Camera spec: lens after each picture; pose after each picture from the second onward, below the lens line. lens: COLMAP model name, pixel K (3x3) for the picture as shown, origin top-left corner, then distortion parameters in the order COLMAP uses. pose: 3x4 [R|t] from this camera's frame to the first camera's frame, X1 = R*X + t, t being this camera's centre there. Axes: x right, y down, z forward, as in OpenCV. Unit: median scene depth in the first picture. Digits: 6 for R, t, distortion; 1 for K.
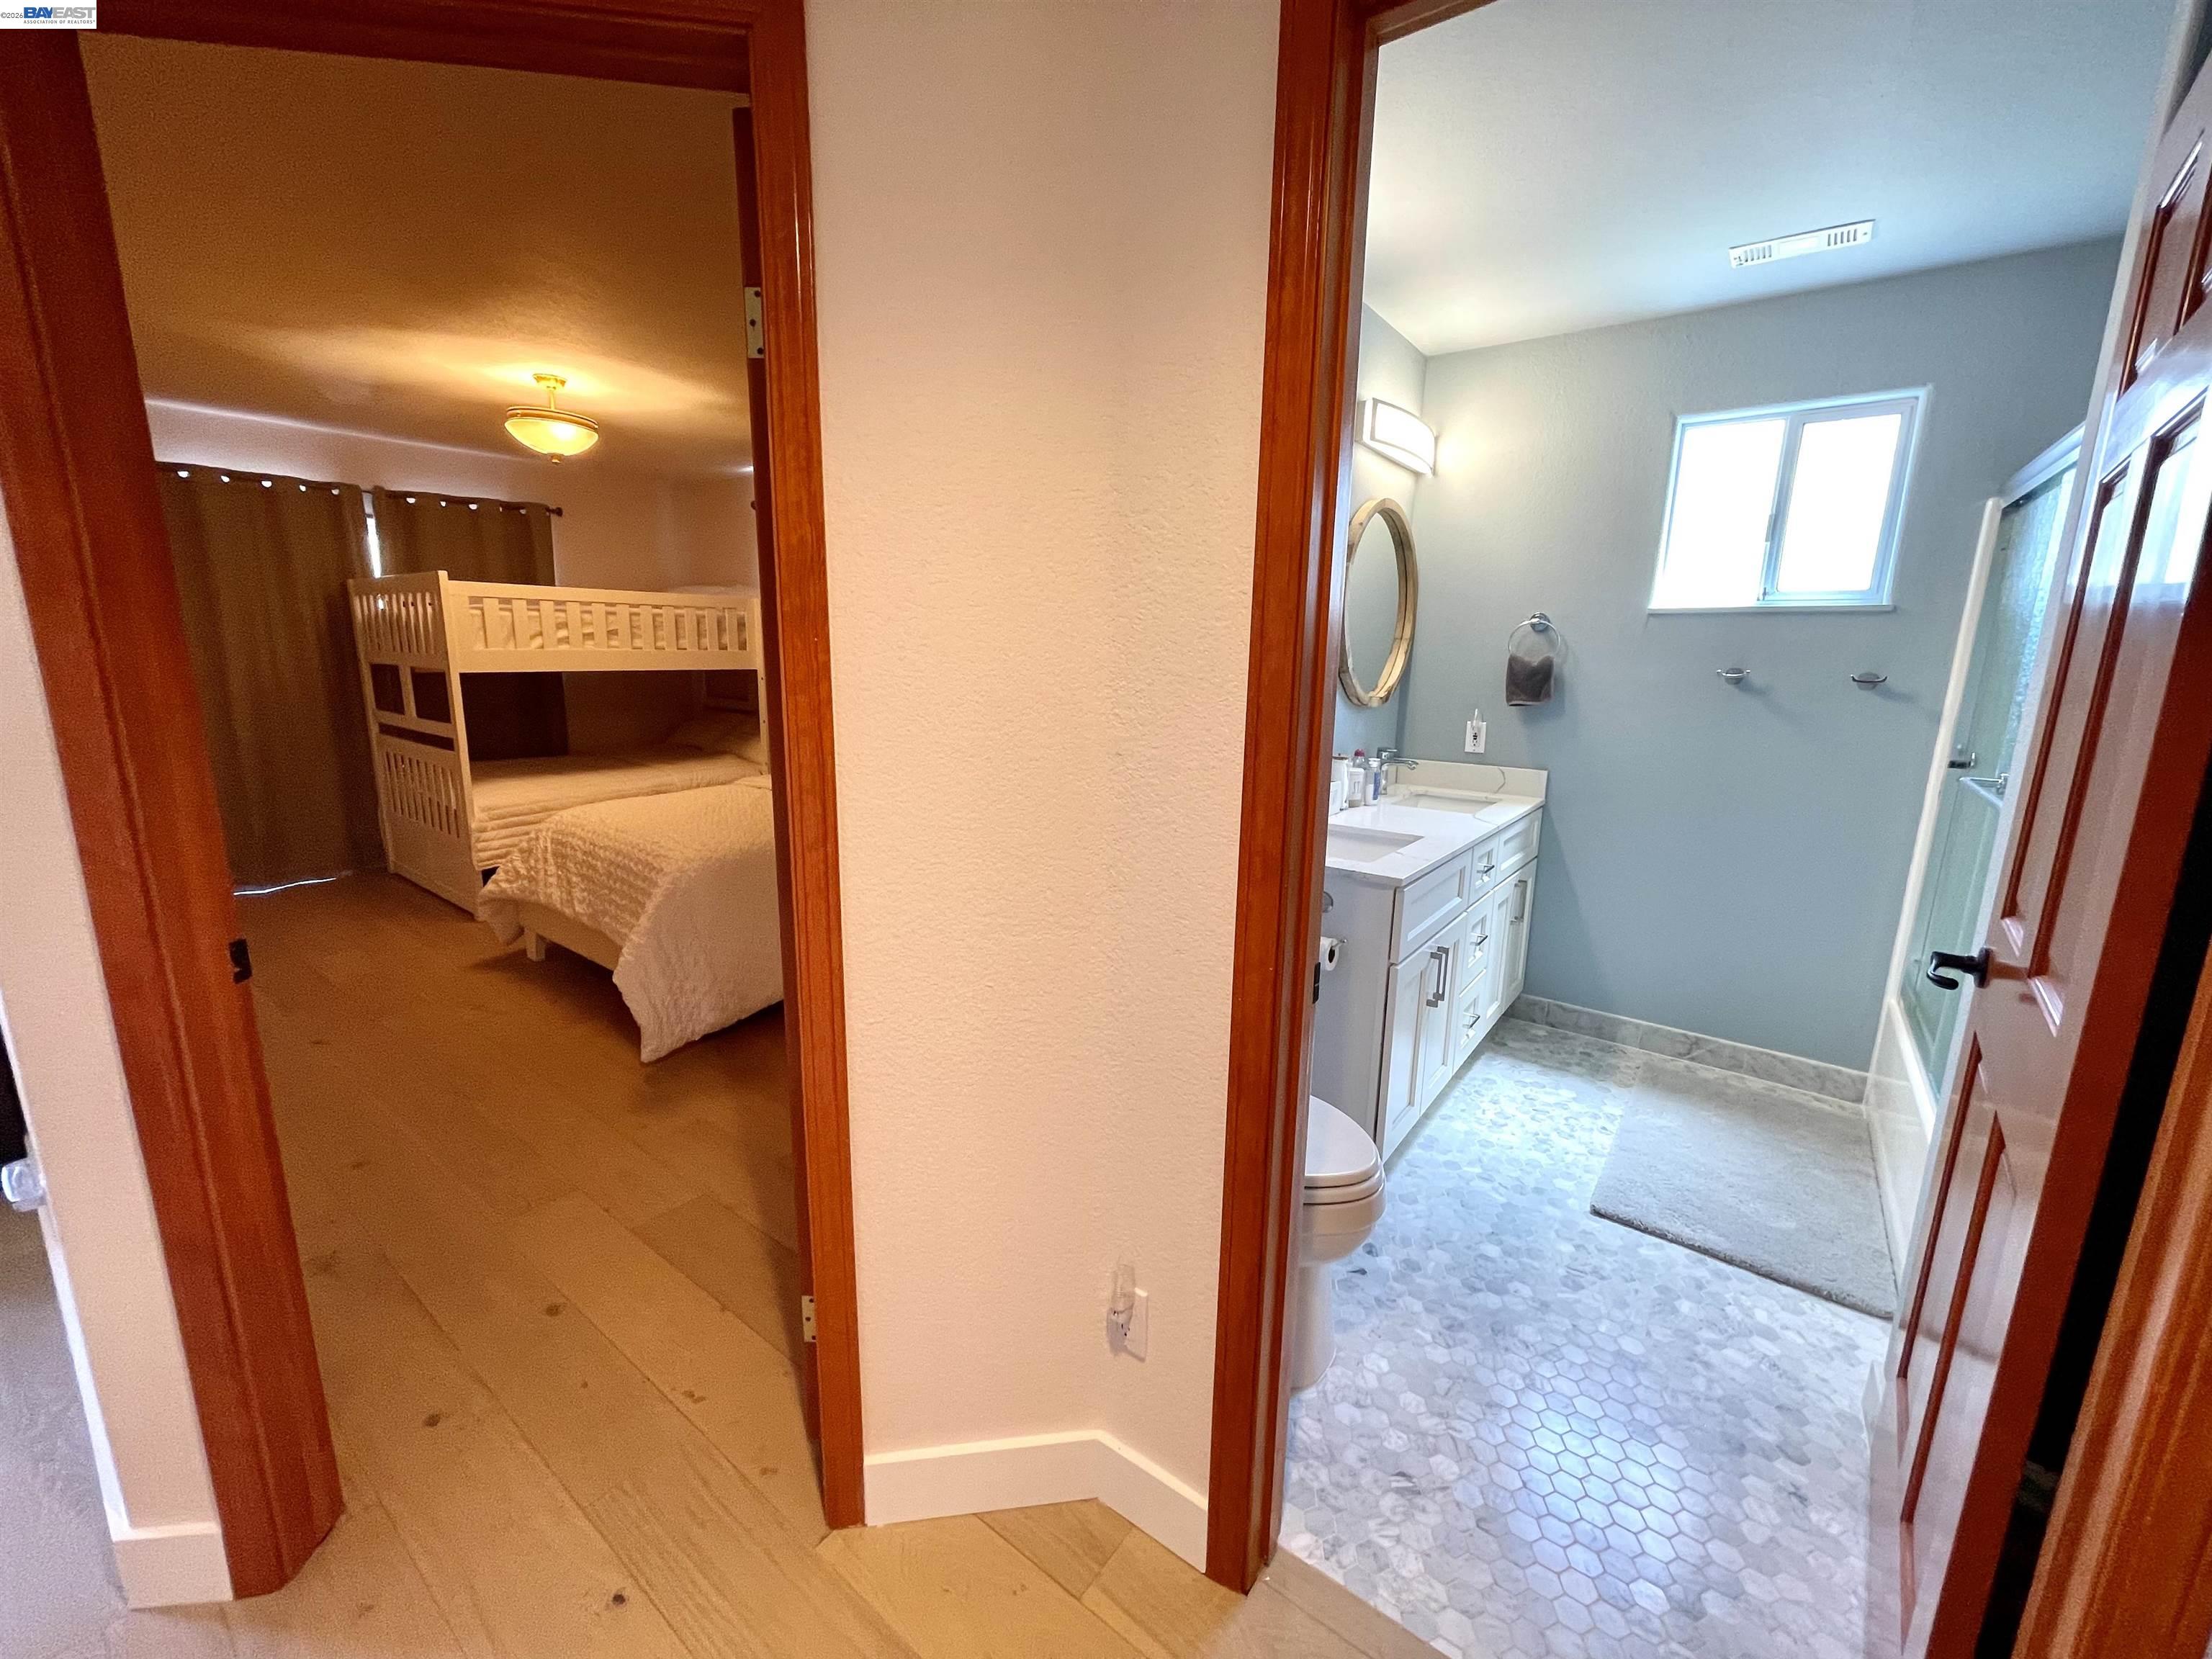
lens RADIAL K [[896.4, 0, 1101.7], [0, 896.4, 820.3], [0, 0, 1]] dist [-0.017942, 0.009376]
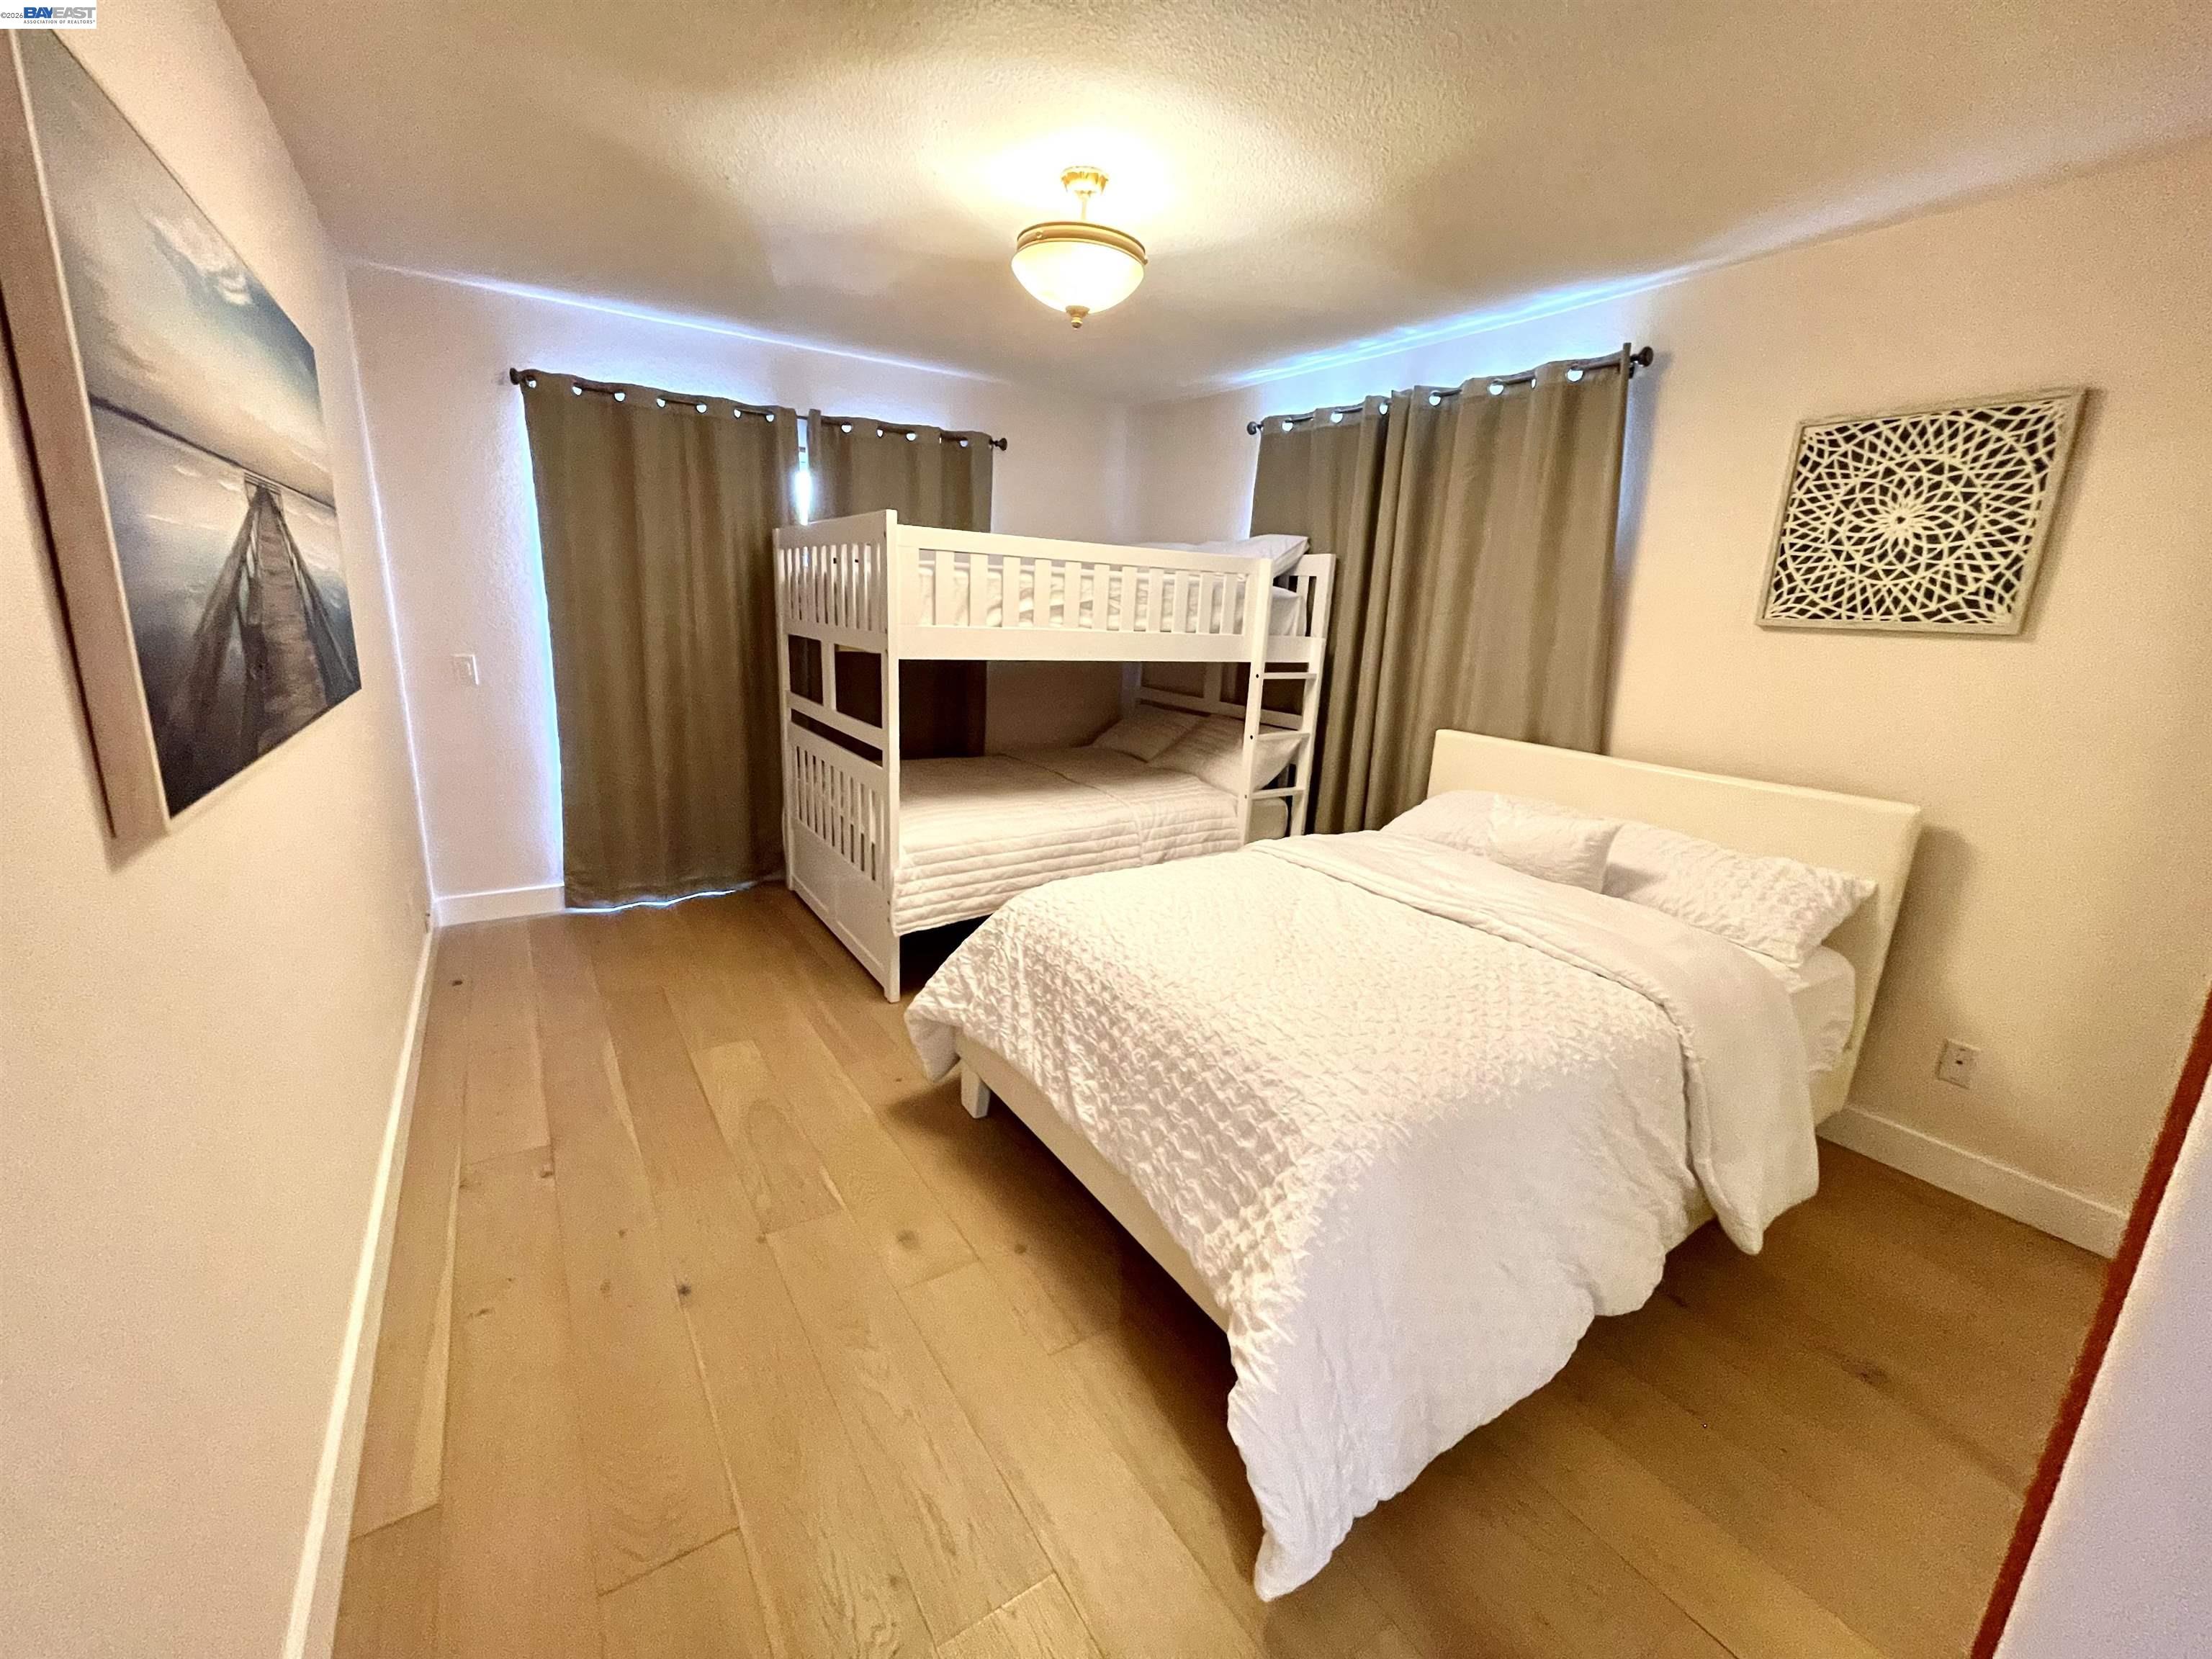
lens RADIAL K [[890.9, 0, 1102.8], [0, 890.9, 822.3], [0, 0, 1]] dist [-0.002354, 0.000296]
pose [[0.942849, 0.103234, -0.316827, -0.741327], [-0.091993, 0.994490, 0.050277, -0.194789], [0.320271, -0.018258, 0.947150, 0.854504]]
